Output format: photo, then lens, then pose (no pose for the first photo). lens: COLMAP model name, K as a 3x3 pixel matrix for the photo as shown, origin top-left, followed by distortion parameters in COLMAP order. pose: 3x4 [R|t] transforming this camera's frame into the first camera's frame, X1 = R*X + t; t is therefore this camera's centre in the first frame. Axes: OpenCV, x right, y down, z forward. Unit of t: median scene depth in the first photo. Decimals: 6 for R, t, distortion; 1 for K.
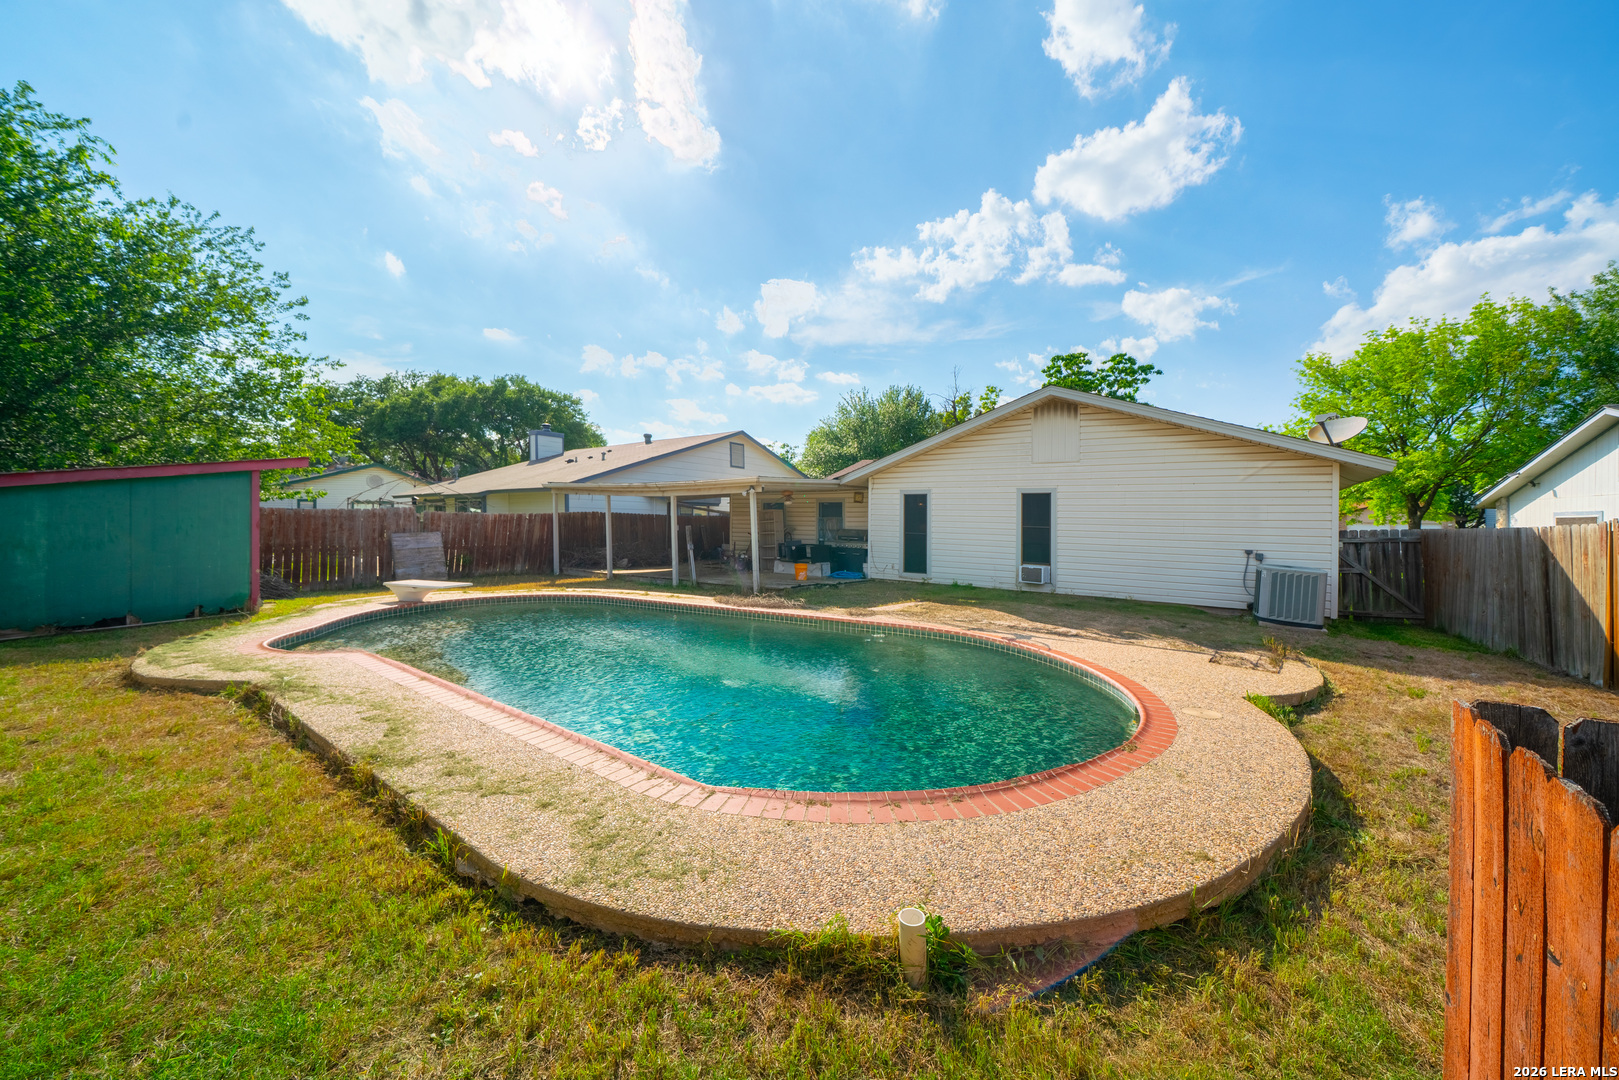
lens RADIAL K [[556.3, 0, 802.3], [0, 556.3, 522.5], [0, 0, 1]] dist [-0.001628, -0.000036]
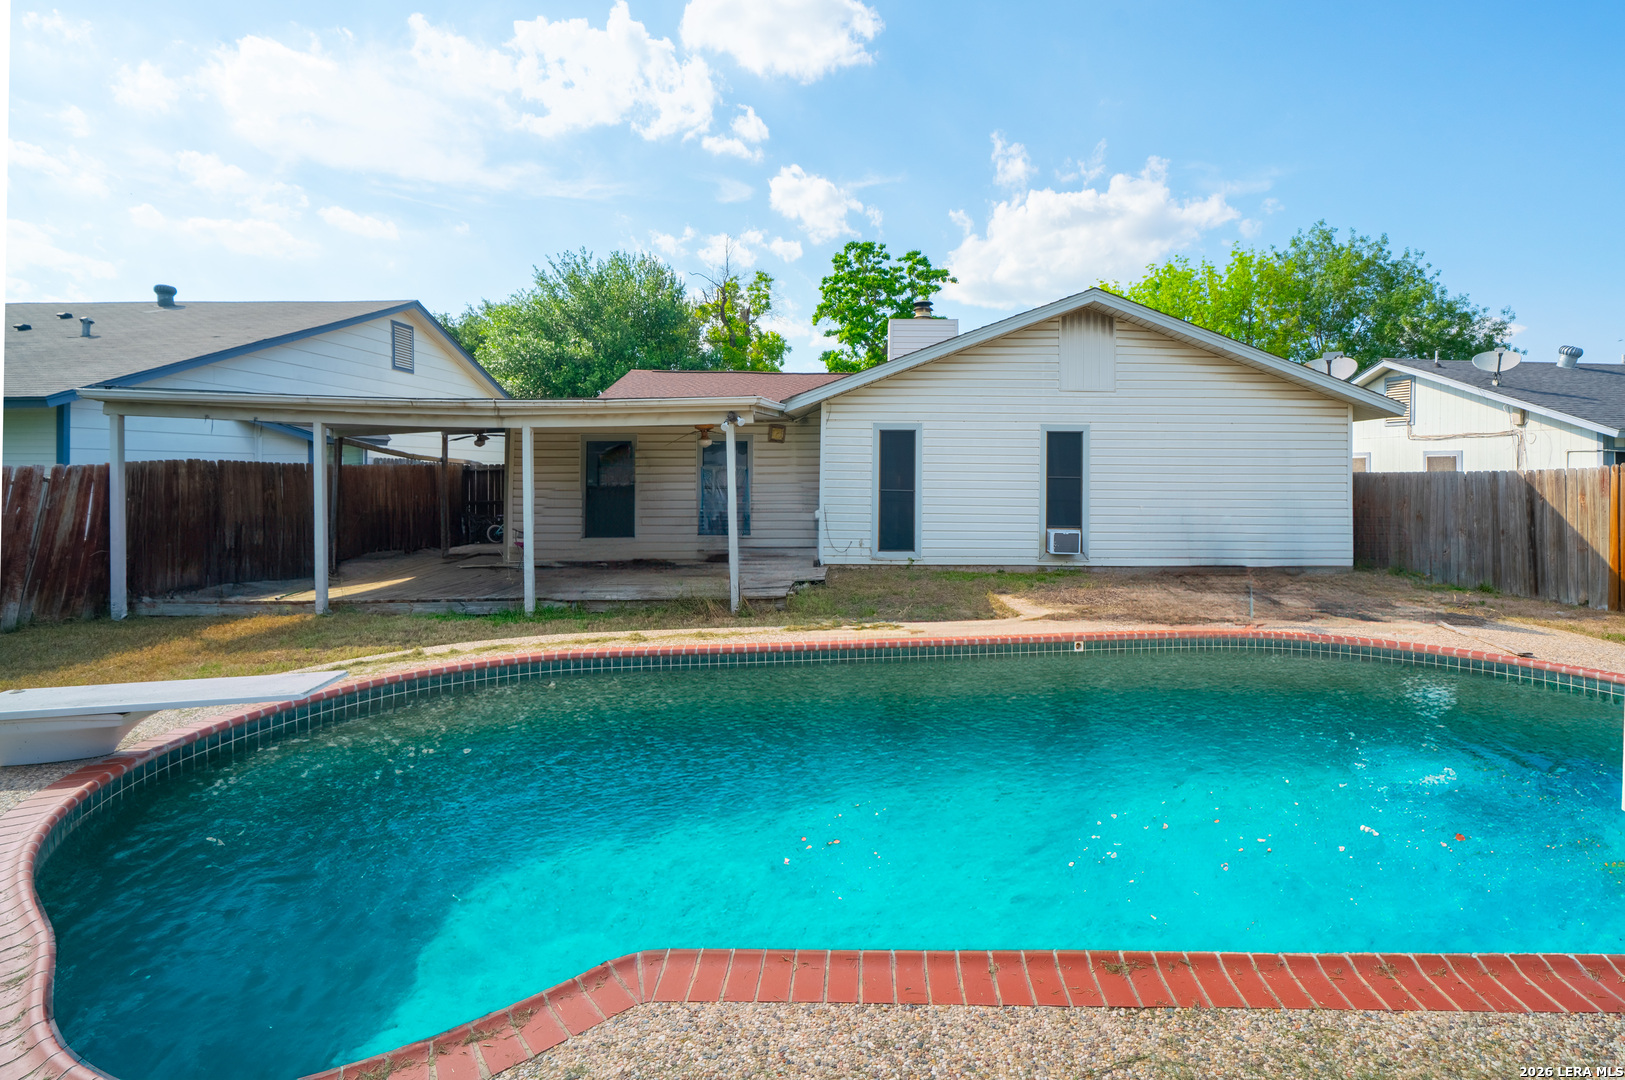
lens RADIAL K [[812.2, 0, 815.2], [0, 812.2, 444.7], [0, 0, 1]] dist [-0.014667, -0.000067]
pose [[0.826804, 0.001115, 0.562488, -0.424498], [0.011309, 0.999763, -0.018605, -0.017638], [-0.562376, 0.021744, 0.826596, 0.278387]]
